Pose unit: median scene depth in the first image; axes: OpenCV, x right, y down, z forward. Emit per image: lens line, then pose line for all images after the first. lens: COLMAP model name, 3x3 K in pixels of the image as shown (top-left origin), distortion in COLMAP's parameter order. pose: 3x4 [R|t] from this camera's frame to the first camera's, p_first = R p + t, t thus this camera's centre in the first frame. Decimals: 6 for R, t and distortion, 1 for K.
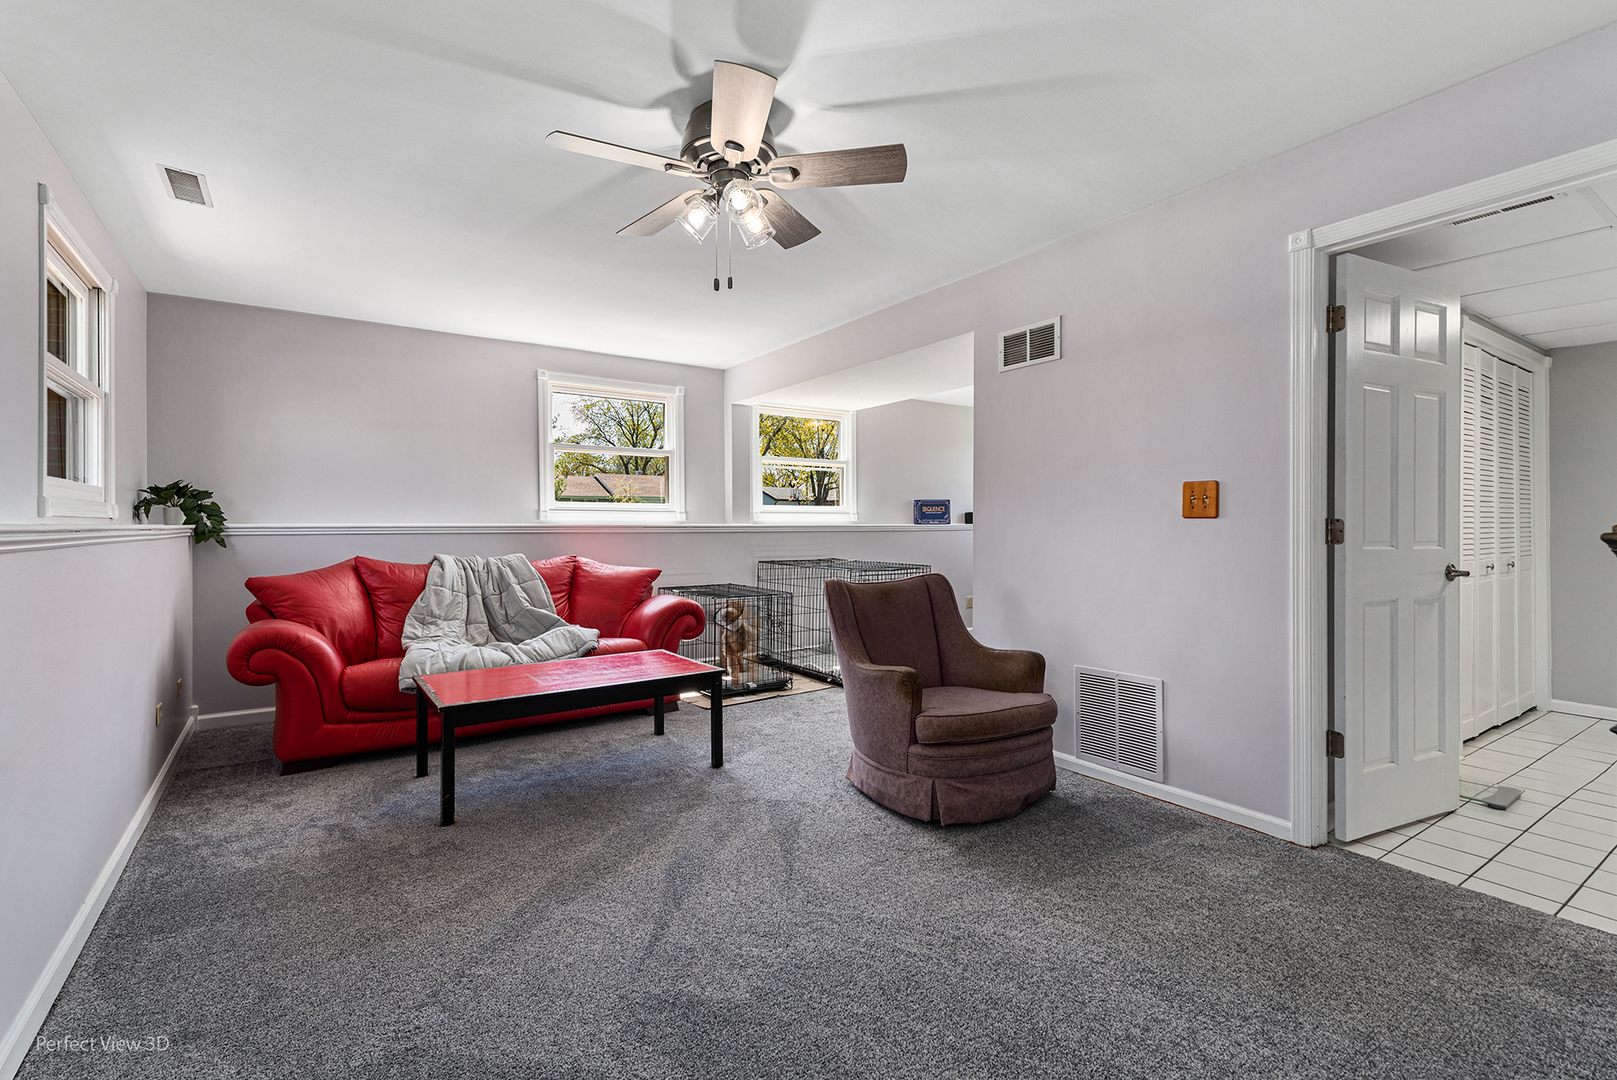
lens RADIAL K [[748.3, 0, 808.5], [0, 748.3, 540.0], [0, 0, 1]] dist [0.001953, 0.000295]
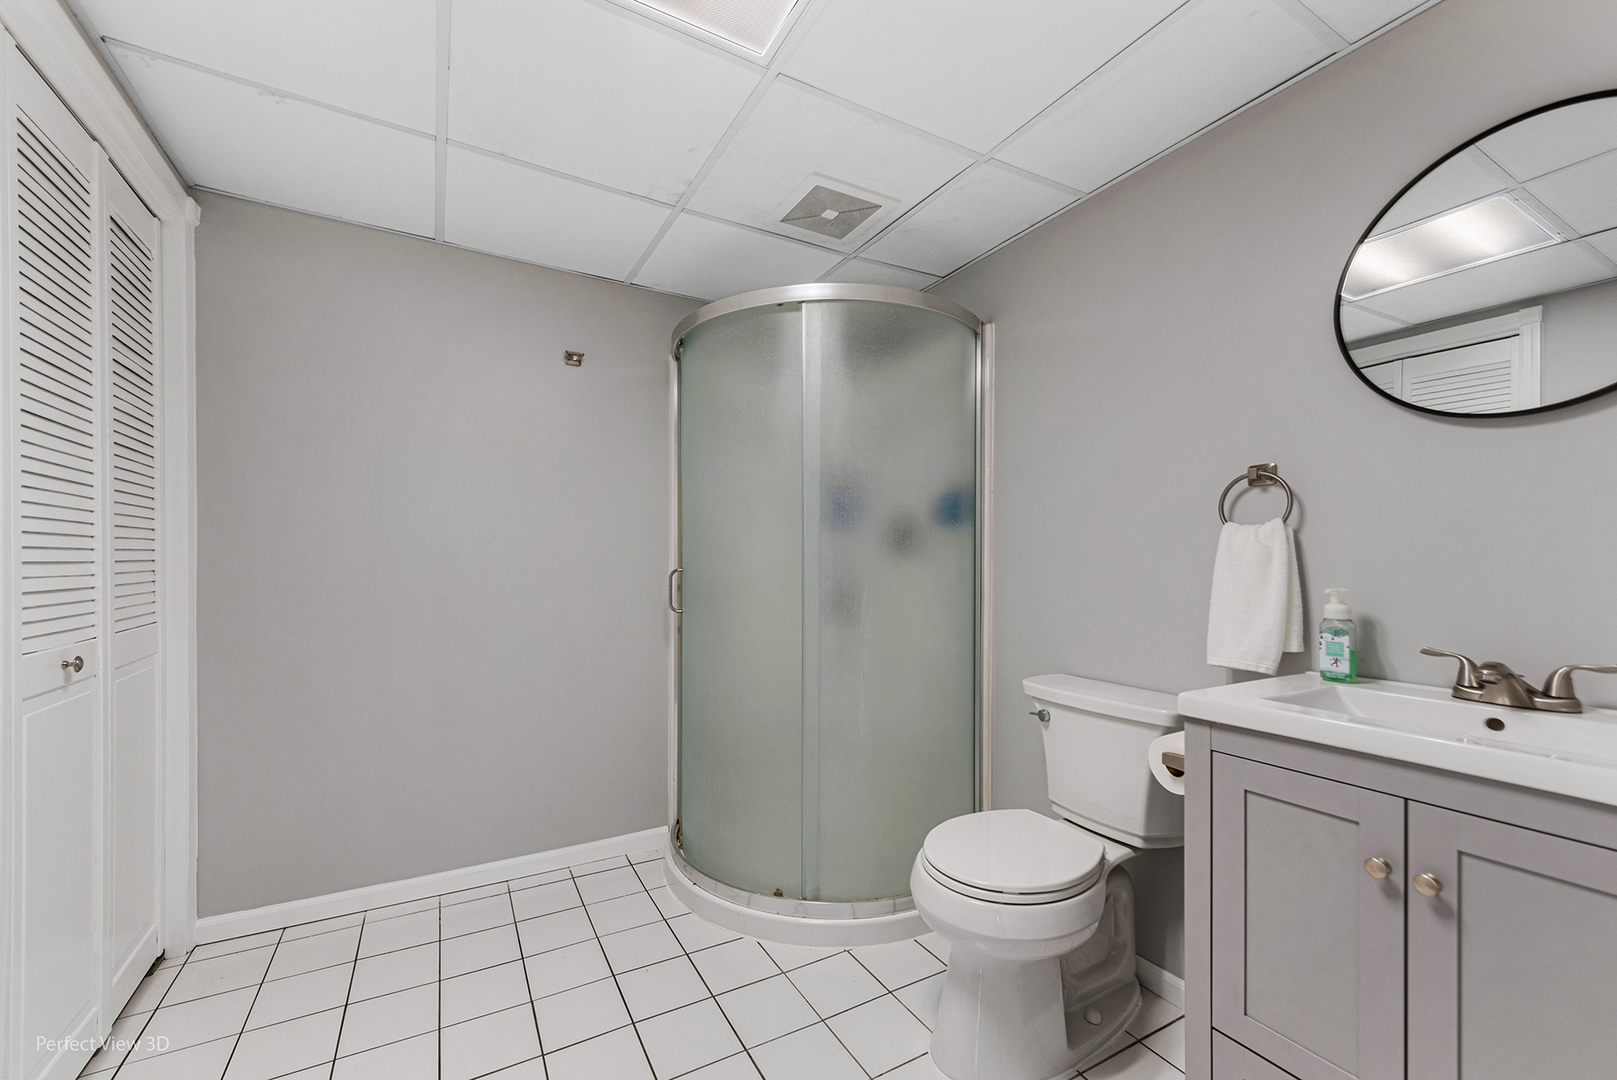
lens RADIAL K [[655.5, 0, 807.2], [0, 655.5, 555.8], [0, 0, 1]] dist [0.001047, -0.000030]
pose [[0.079659, 0.014435, 0.996718, 0.618282], [0.008362, 0.999850, -0.015149, -0.011298], [-0.996787, 0.009542, 0.079527, 0.592836]]
